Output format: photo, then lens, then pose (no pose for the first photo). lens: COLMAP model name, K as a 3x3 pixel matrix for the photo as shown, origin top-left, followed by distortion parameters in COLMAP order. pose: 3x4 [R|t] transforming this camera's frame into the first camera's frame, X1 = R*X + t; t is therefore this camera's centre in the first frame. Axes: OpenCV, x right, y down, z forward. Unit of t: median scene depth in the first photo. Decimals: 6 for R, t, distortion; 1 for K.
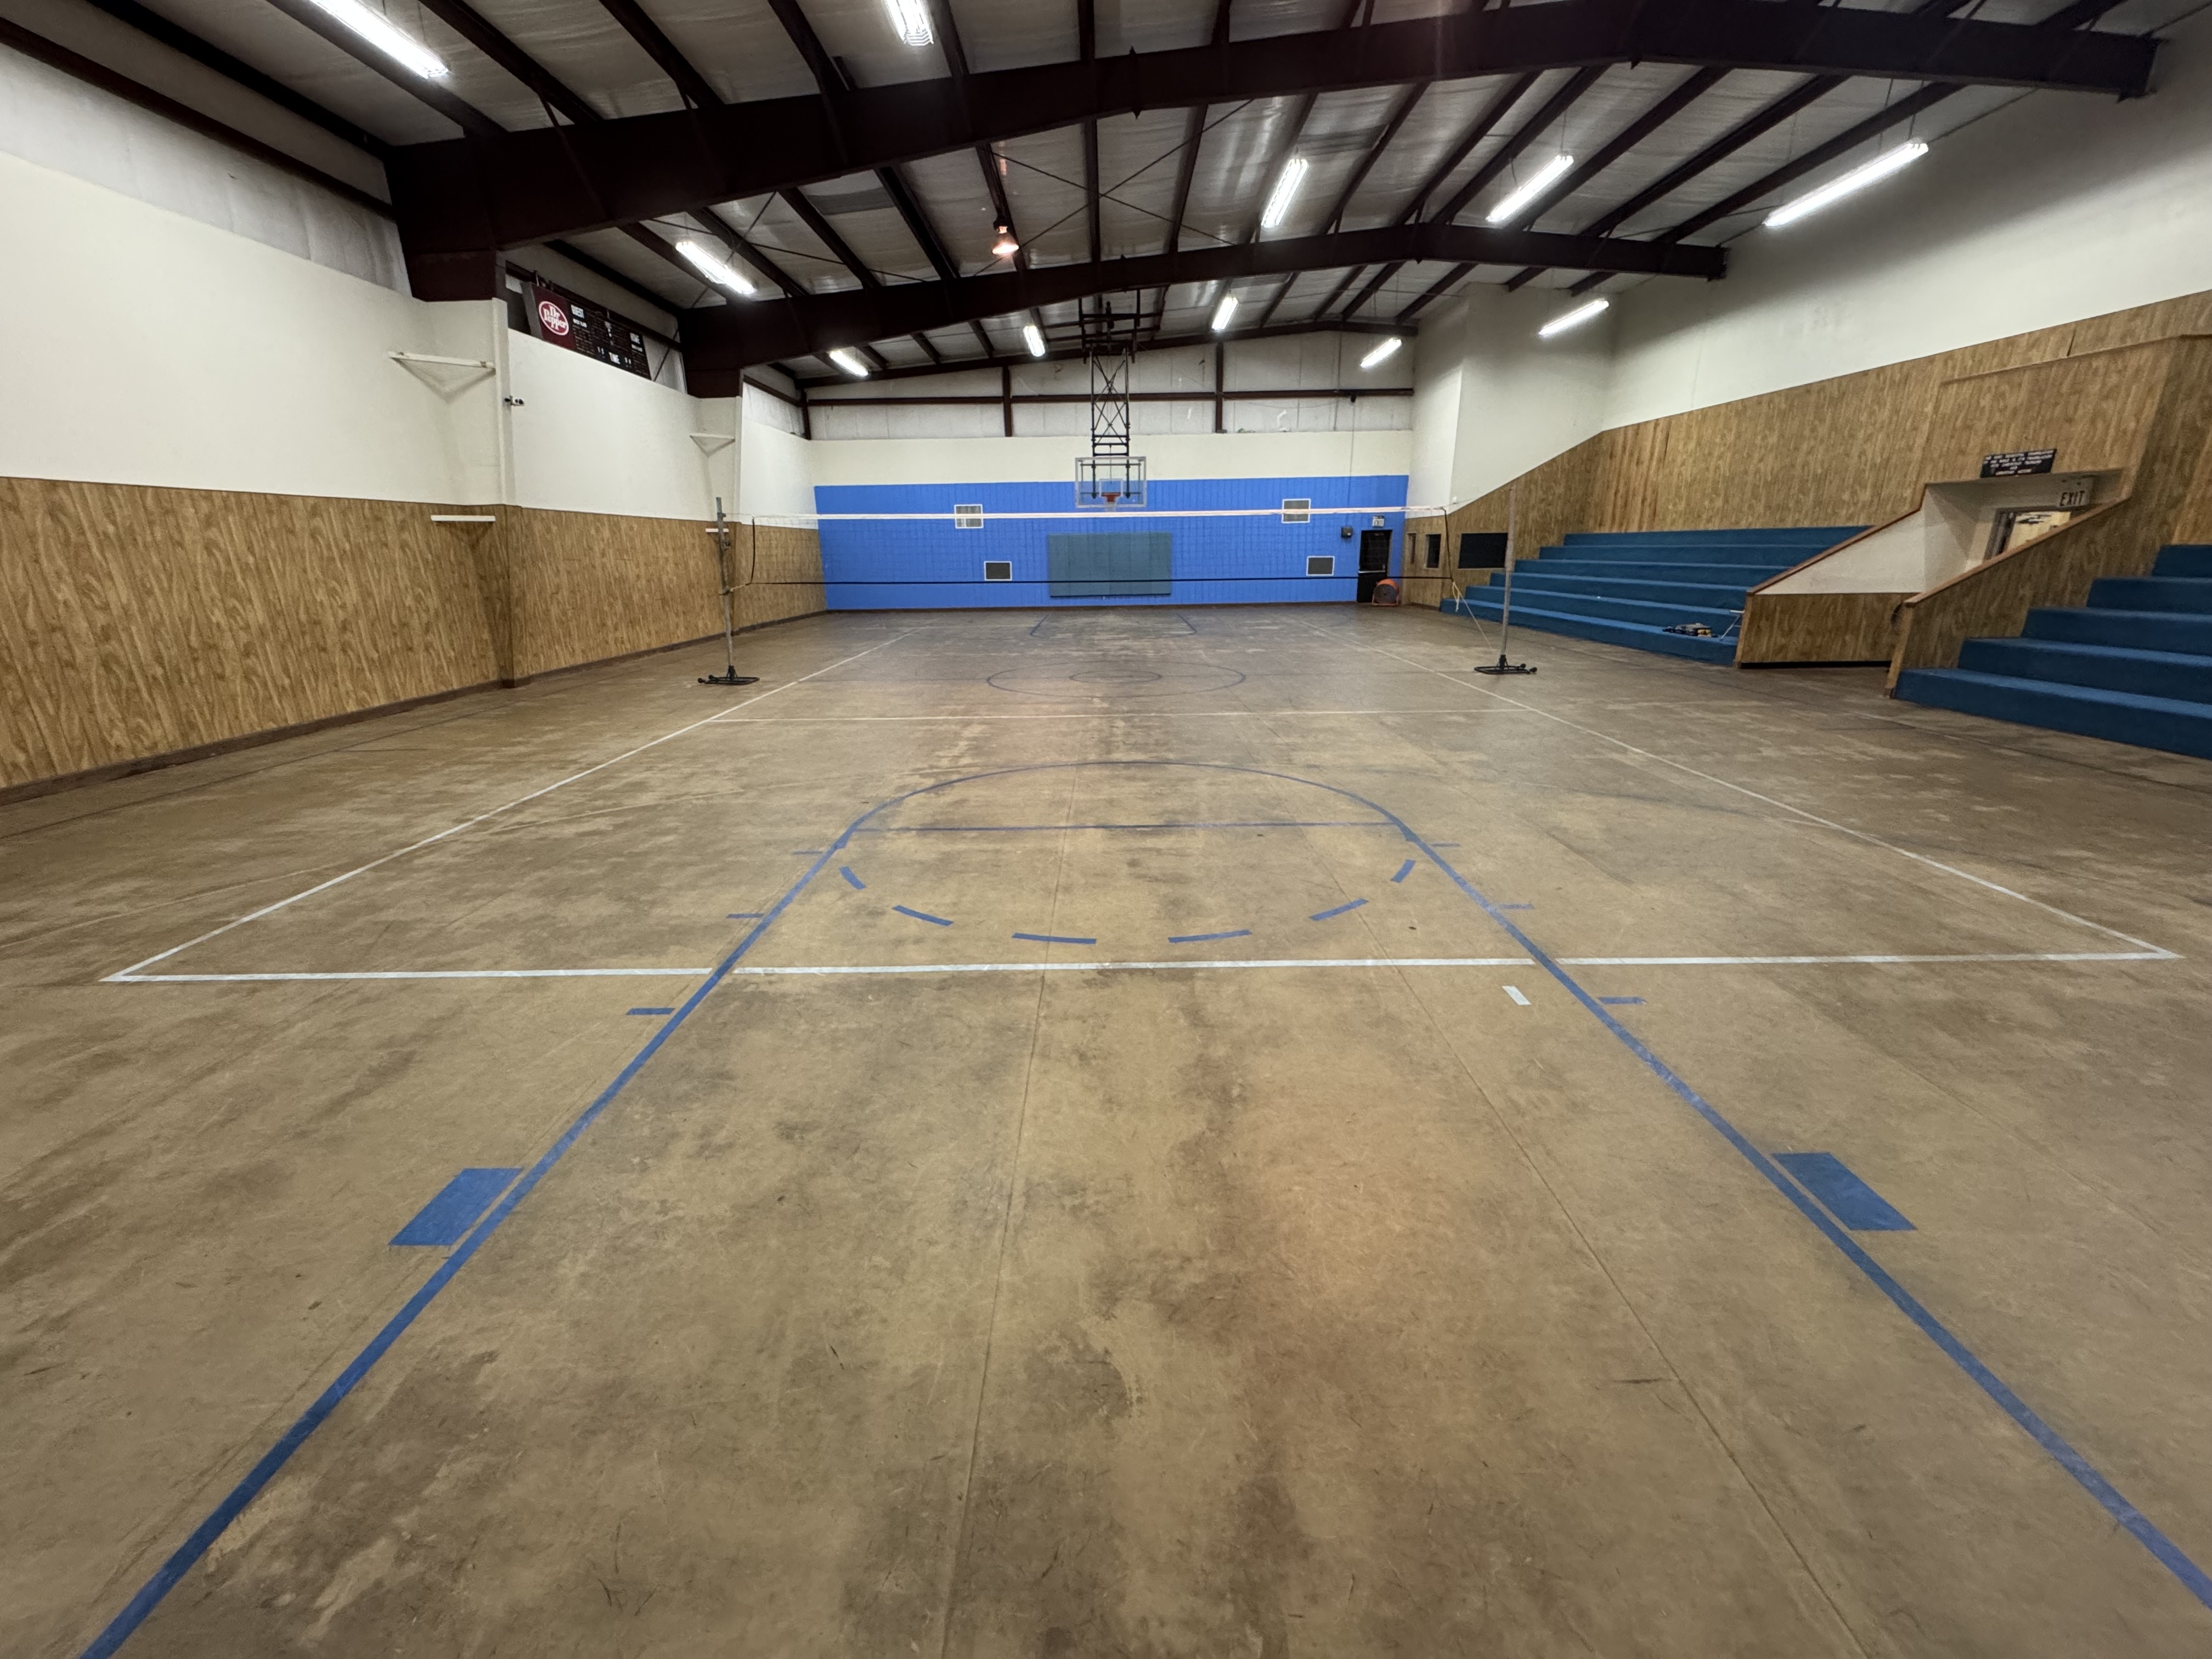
lens RADIAL K [[882.0, 0, 1104.5], [0, 882.0, 826.6], [0, 0, 1]] dist [-0.003399, 0.000346]
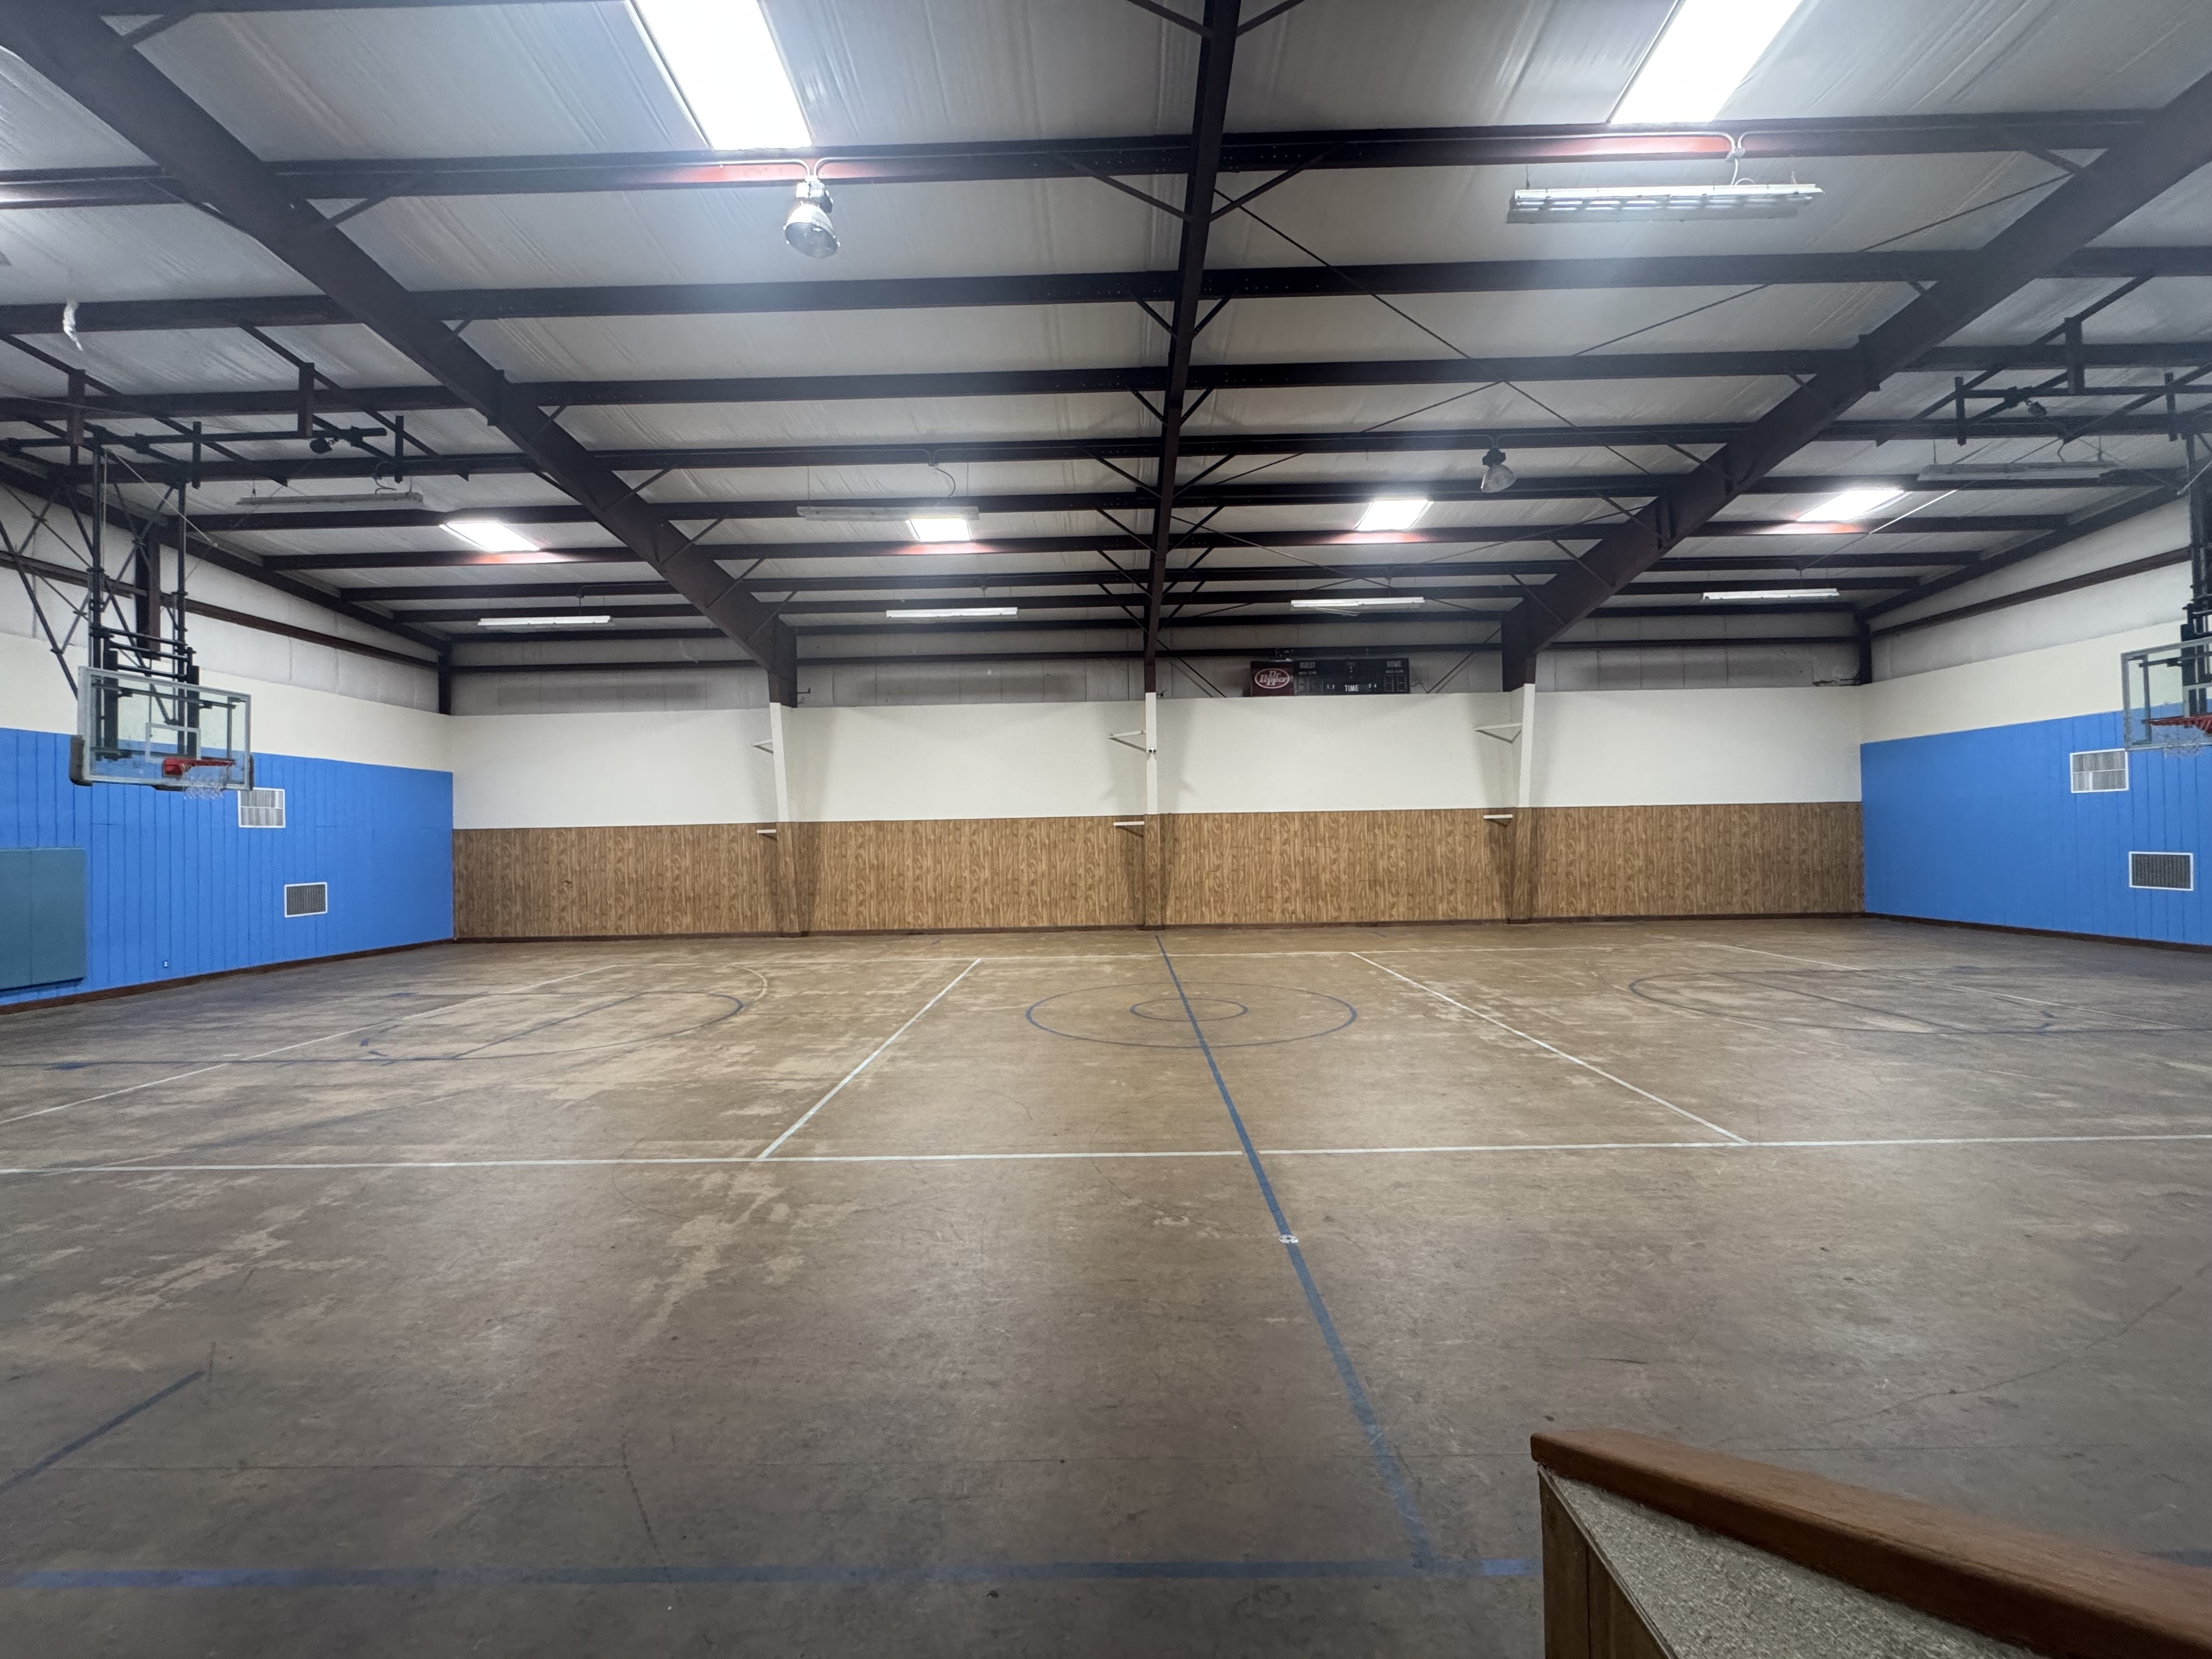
lens RADIAL K [[882.0, 0, 1104.5], [0, 882.0, 826.6], [0, 0, 1]] dist [-0.003399, 0.000346]
pose [[-0.009741, 0.001566, -0.999951, 1.027708], [-0.281895, 0.959436, 0.004249, -0.394171], [0.959396, 0.281922, -0.008904, 1.130815]]
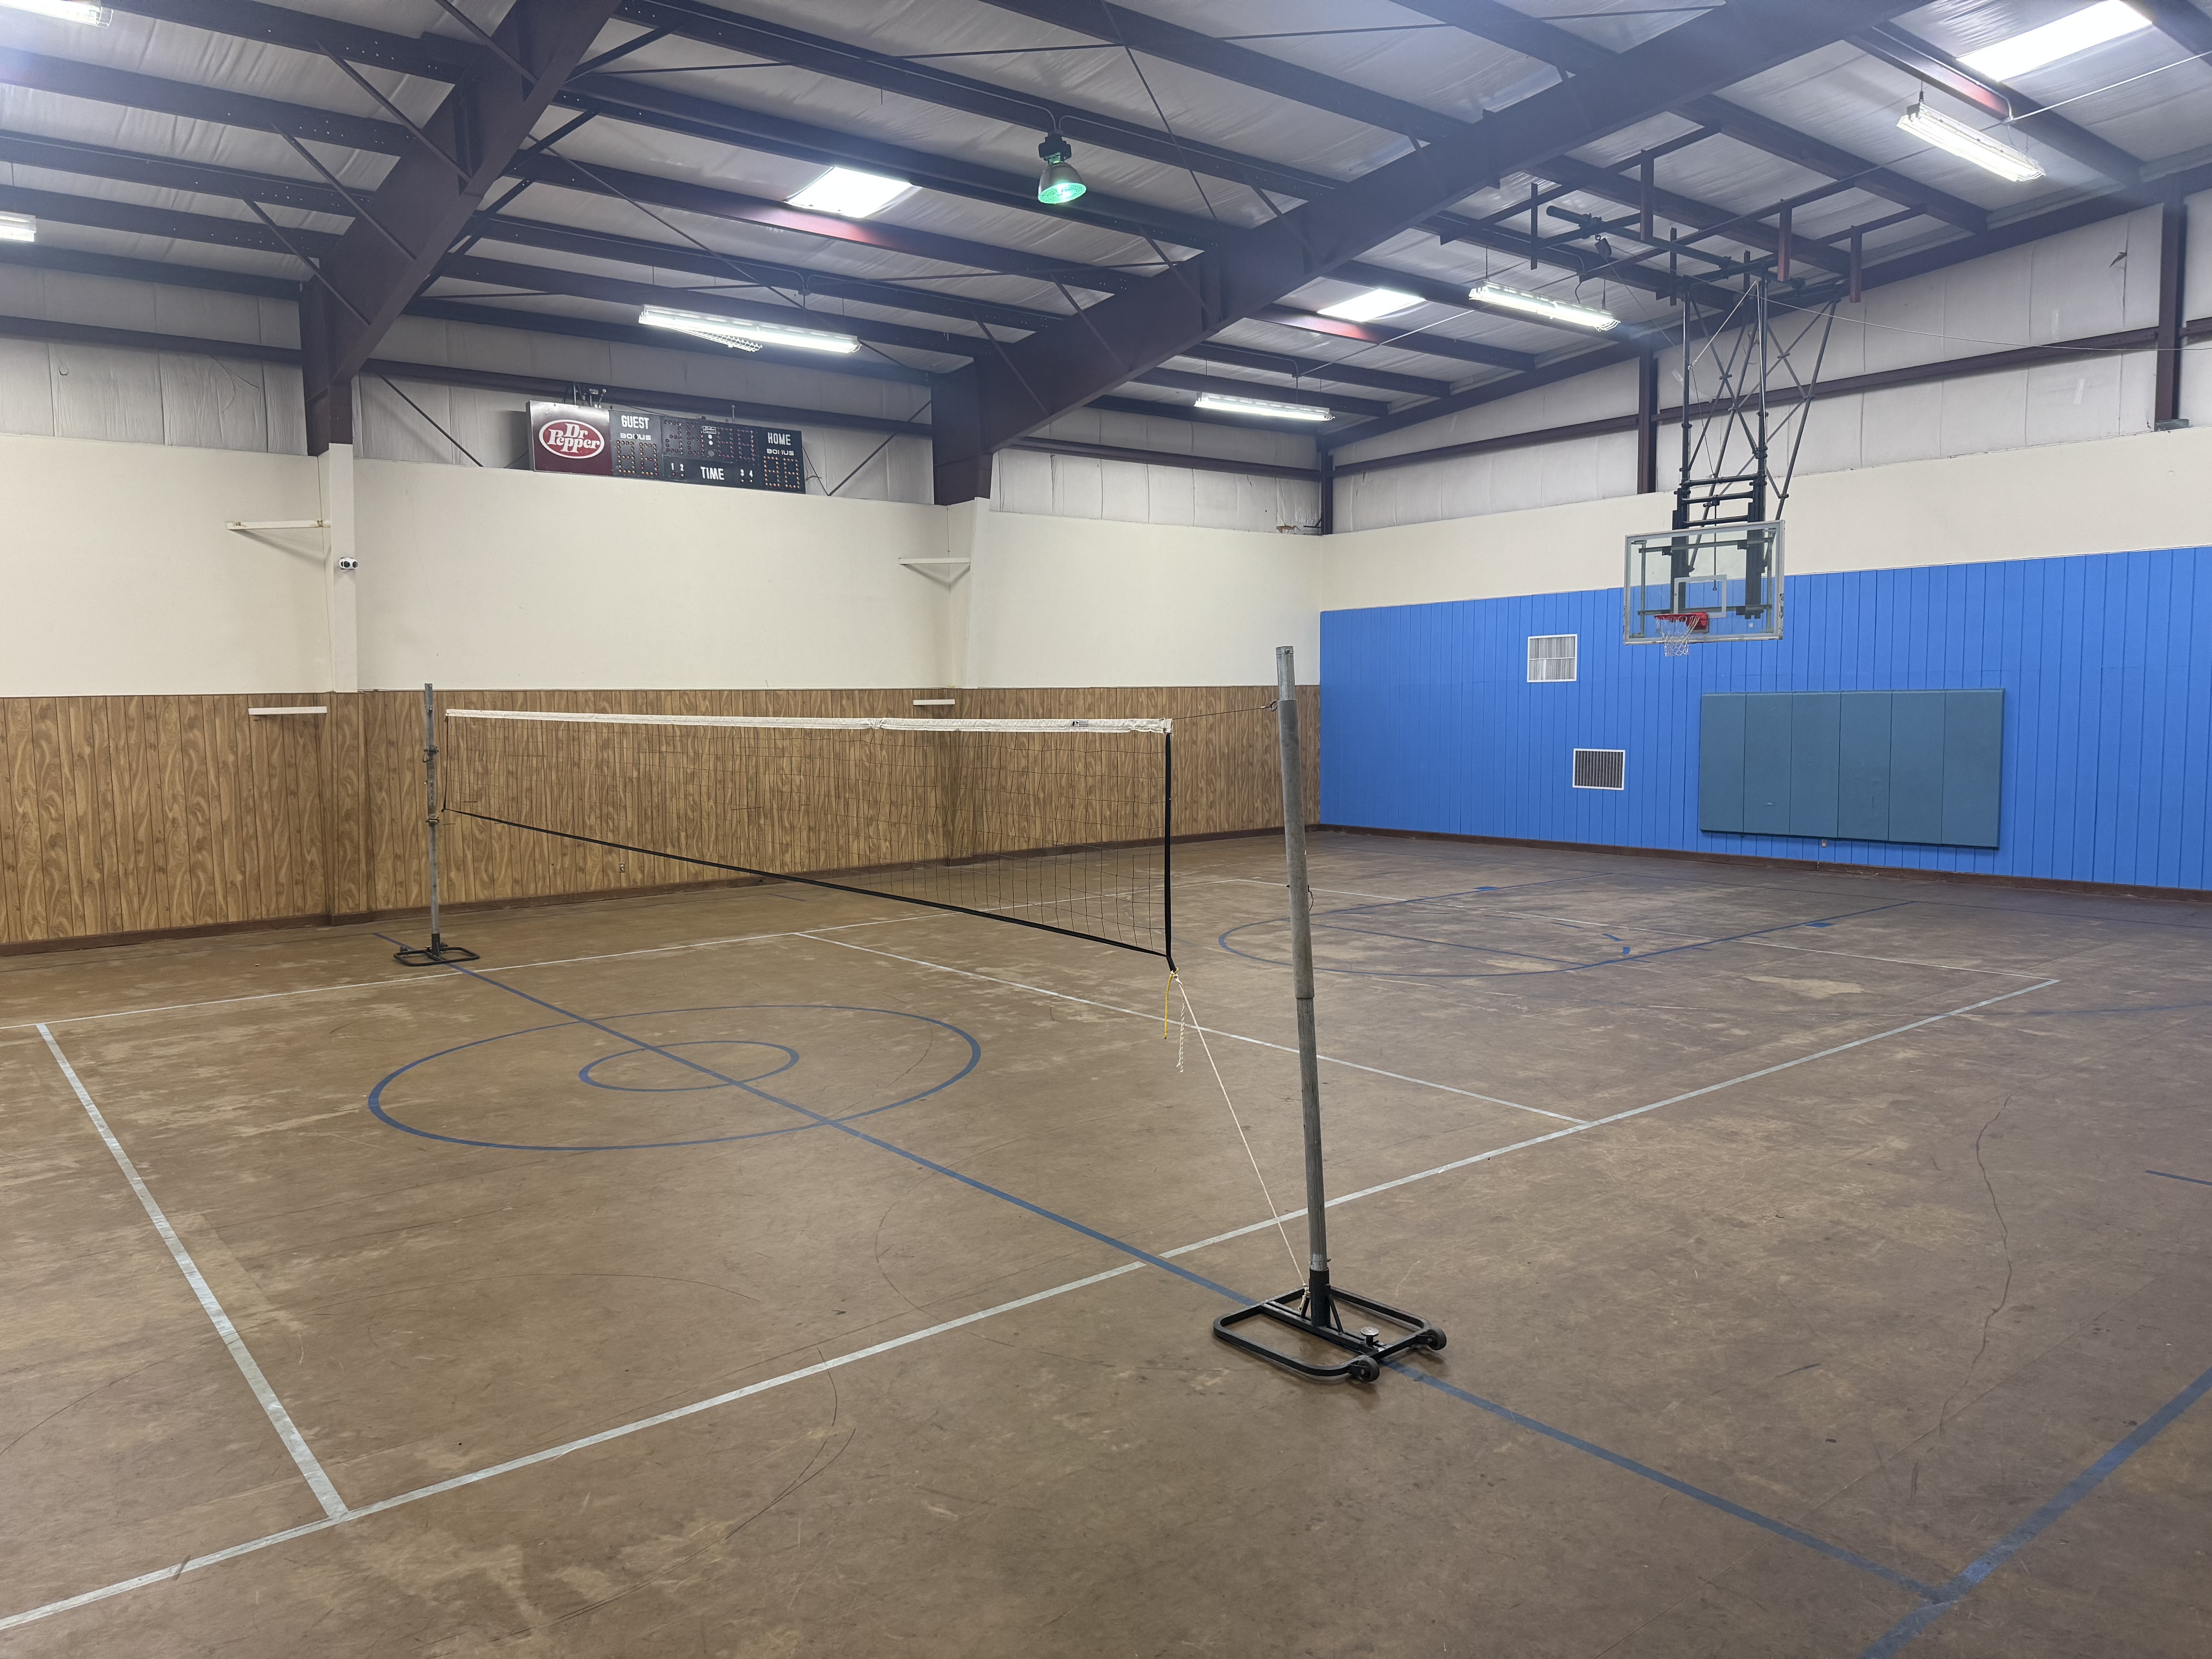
lens RADIAL K [[1536.7, 0, 1111.2], [0, 1536.7, 836.6], [0, 0, 1]] dist [0.151441, -0.280136]
pose [[0.628330, 0.077593, -0.774068, 0.953188], [-0.228777, 0.969445, -0.088526, -0.332041], [0.743547, 0.232712, 0.626883, 0.810096]]
